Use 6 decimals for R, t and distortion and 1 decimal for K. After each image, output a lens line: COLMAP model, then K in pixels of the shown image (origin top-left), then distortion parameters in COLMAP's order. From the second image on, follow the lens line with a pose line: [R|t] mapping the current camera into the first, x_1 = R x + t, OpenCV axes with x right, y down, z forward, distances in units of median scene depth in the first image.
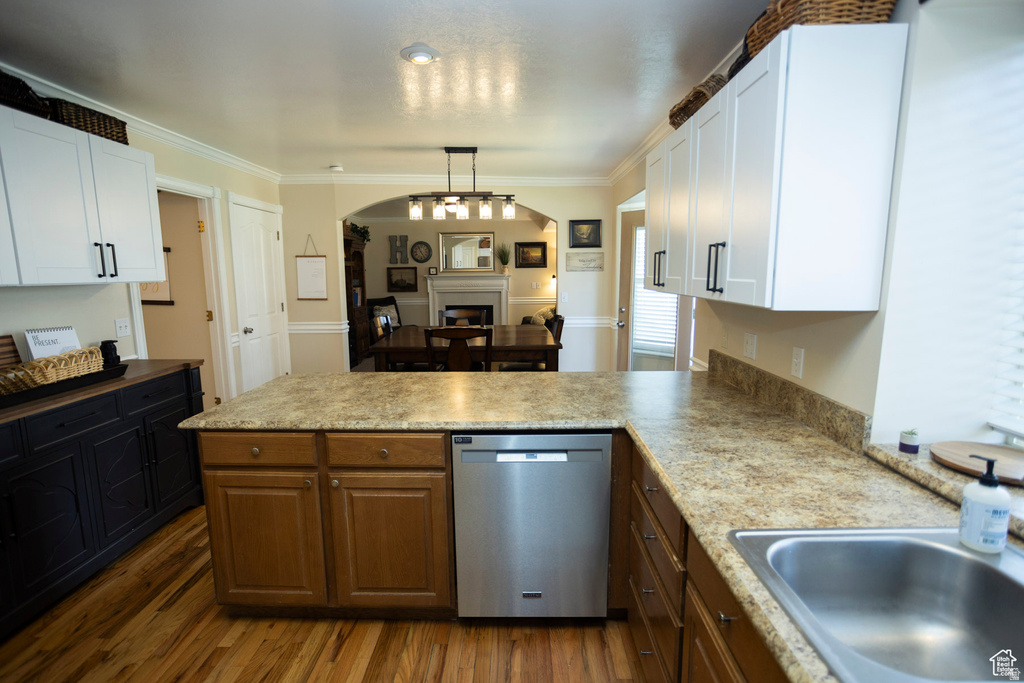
lens RADIAL K [[518.2, 0, 509.3], [0, 518.2, 343.4], [0, 0, 1]] dist [-0.003124, -0.000086]
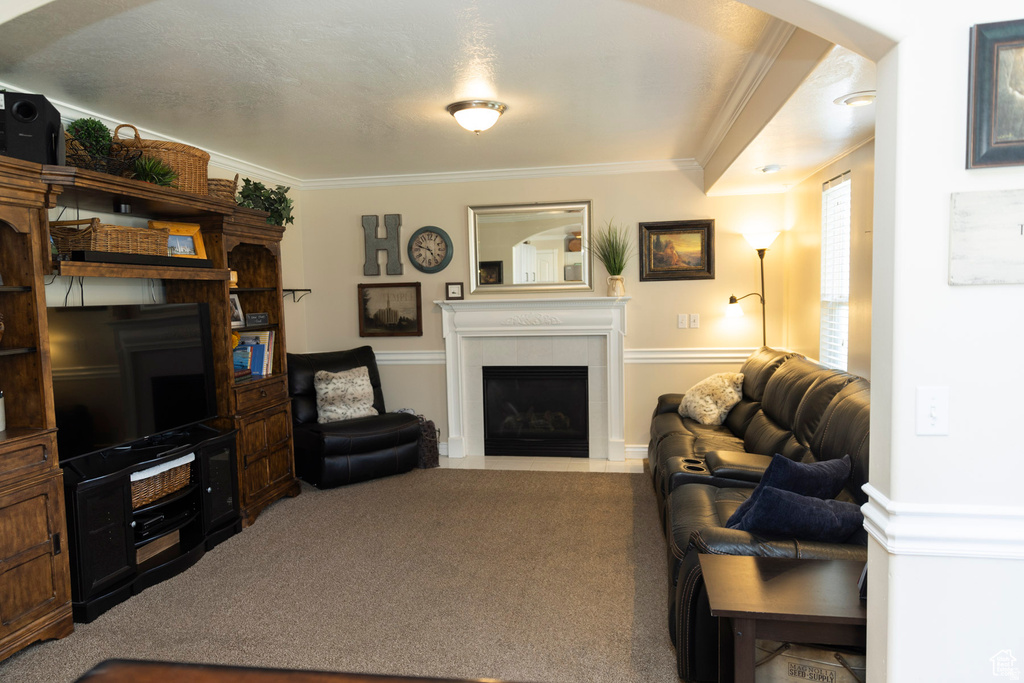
lens RADIAL K [[684.1, 0, 514.3], [0, 684.1, 346.6], [0, 0, 1]] dist [0.022557, -0.003983]
pose [[0.990242, -0.001794, -0.139349, -0.012342], [-0.005812, 0.998515, -0.054158, -0.058849], [0.139240, 0.054439, 0.988761, 0.418718]]
